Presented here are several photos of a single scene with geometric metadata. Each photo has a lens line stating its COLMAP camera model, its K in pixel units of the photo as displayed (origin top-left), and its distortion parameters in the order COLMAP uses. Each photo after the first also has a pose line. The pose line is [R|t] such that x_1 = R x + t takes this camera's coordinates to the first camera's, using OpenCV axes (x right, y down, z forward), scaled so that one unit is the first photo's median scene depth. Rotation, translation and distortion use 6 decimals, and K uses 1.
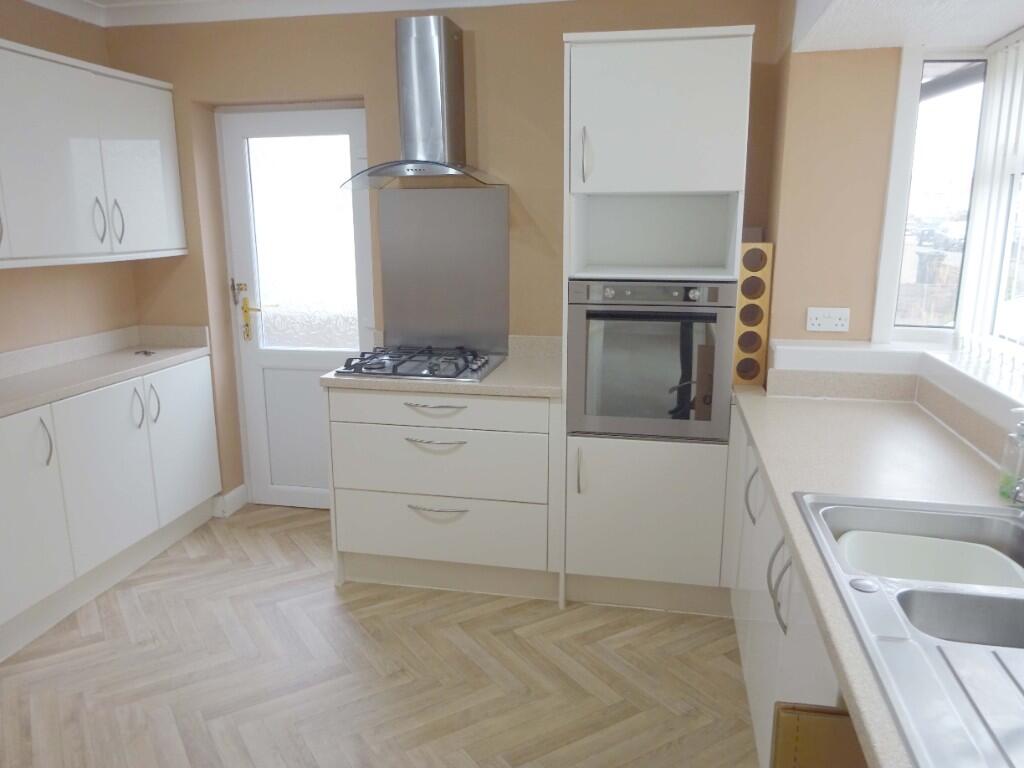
lens RADIAL K [[757.1, 0, 511.4], [0, 757.1, 383.4], [0, 0, 1]] dist [0.005929, -0.008105]
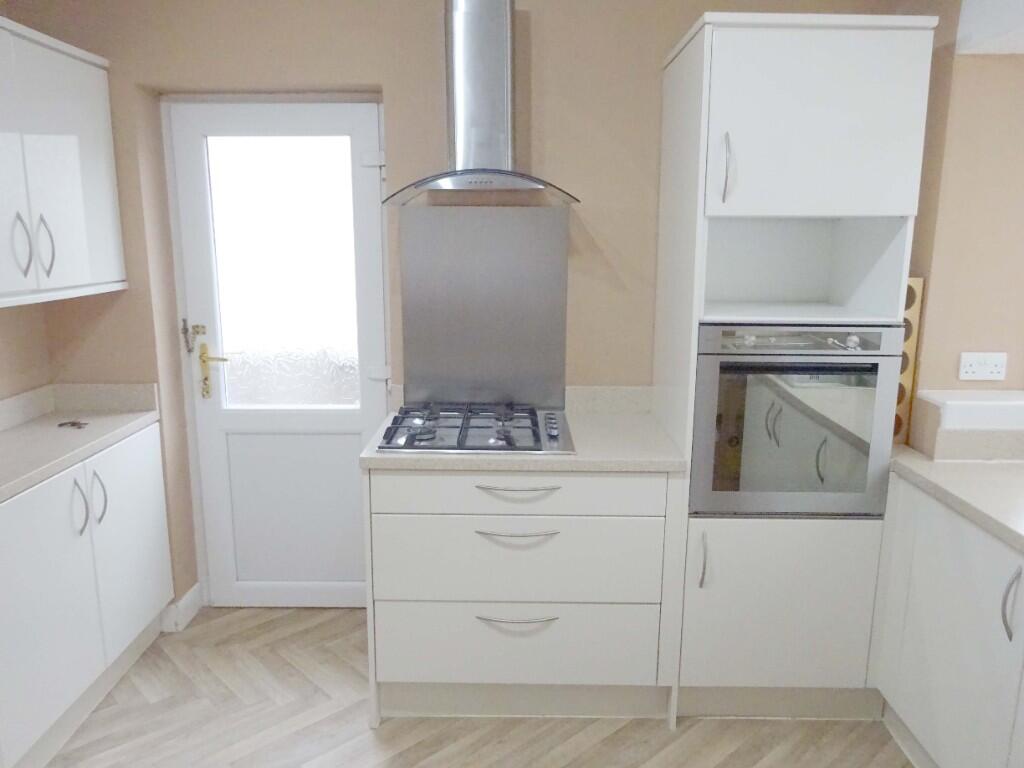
lens RADIAL K [[757.1, 0, 512.2], [0, 757.1, 383.9], [0, 0, 1]] dist [0.005929, -0.008105]
pose [[0.980254, -0.030302, 0.195406, -0.233059], [0.034154, 0.999282, -0.016376, -0.058386], [-0.194769, 0.022727, 0.980586, 0.223684]]
